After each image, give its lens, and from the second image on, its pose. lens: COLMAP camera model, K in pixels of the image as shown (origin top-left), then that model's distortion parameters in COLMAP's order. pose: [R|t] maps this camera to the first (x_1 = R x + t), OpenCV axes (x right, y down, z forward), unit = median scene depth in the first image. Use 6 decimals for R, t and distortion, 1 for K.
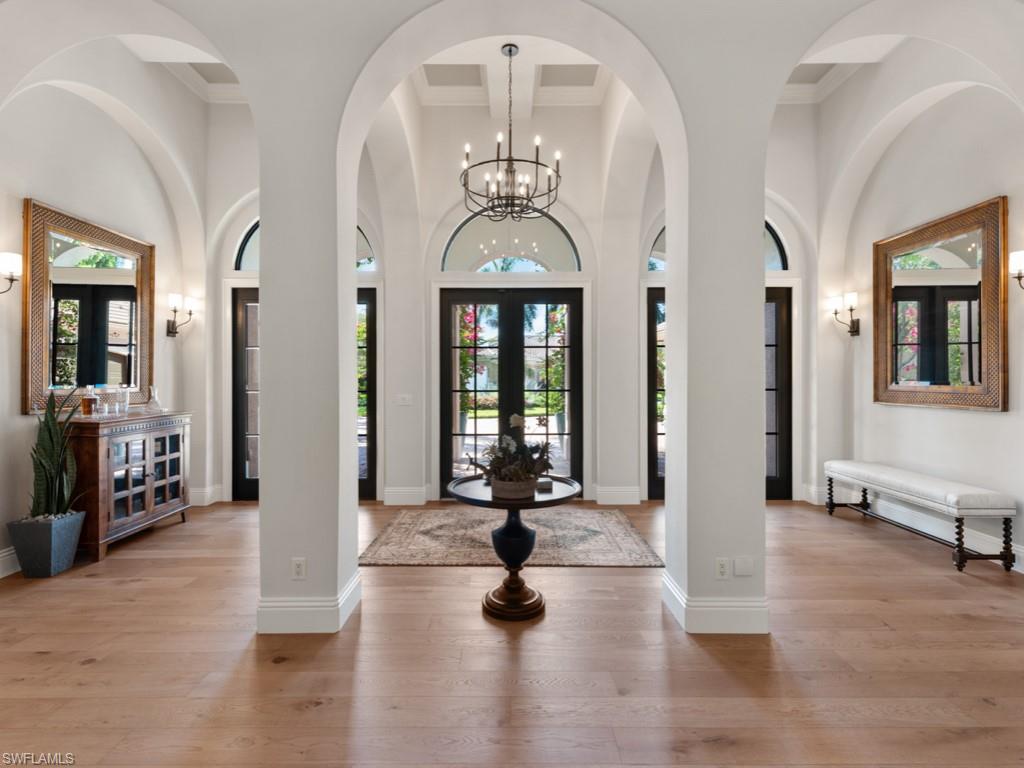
lens RADIAL K [[496.6, 0, 511.0], [0, 496.6, 378.0], [0, 0, 1]] dist [0.001194, -0.000550]
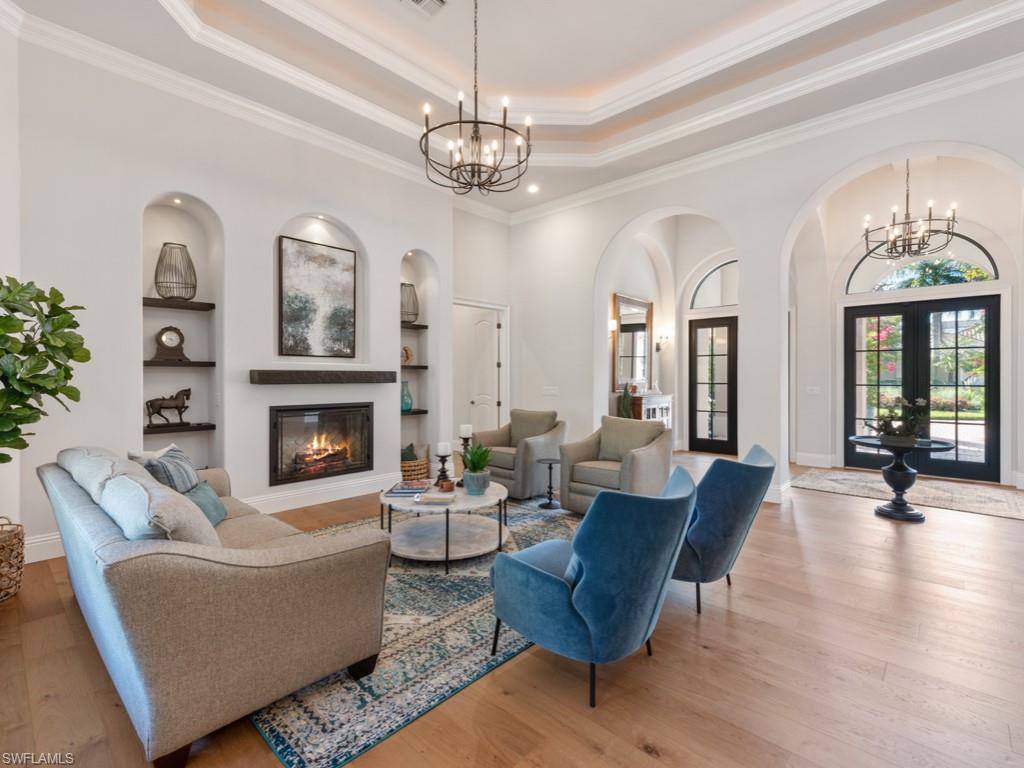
lens RADIAL K [[473.2, 0, 530.0], [0, 473.2, 378.4], [0, 0, 1]] dist [0.017174, 0.000532]
pose [[0.750773, 0.003513, -0.660551, 0.088118], [0.001707, 0.999972, 0.007259, -0.000785], [0.660558, -0.006577, 0.750746, -0.652350]]
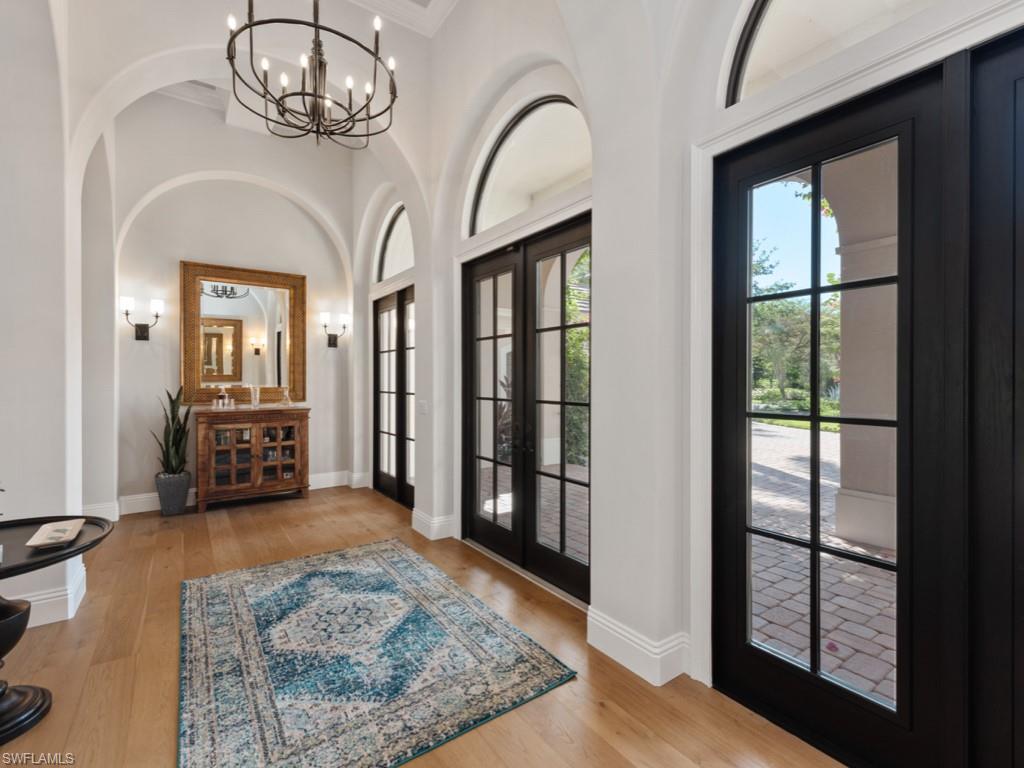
lens RADIAL K [[463.9, 0, 510.4], [0, 463.9, 382.4], [0, 0, 1]] dist [-0.000644, -0.000190]
pose [[0.579062, 0.004472, -0.815271, 0.627755], [-0.001034, 0.999988, 0.004750, -0.001786], [0.815283, -0.001908, 0.579060, 0.841241]]
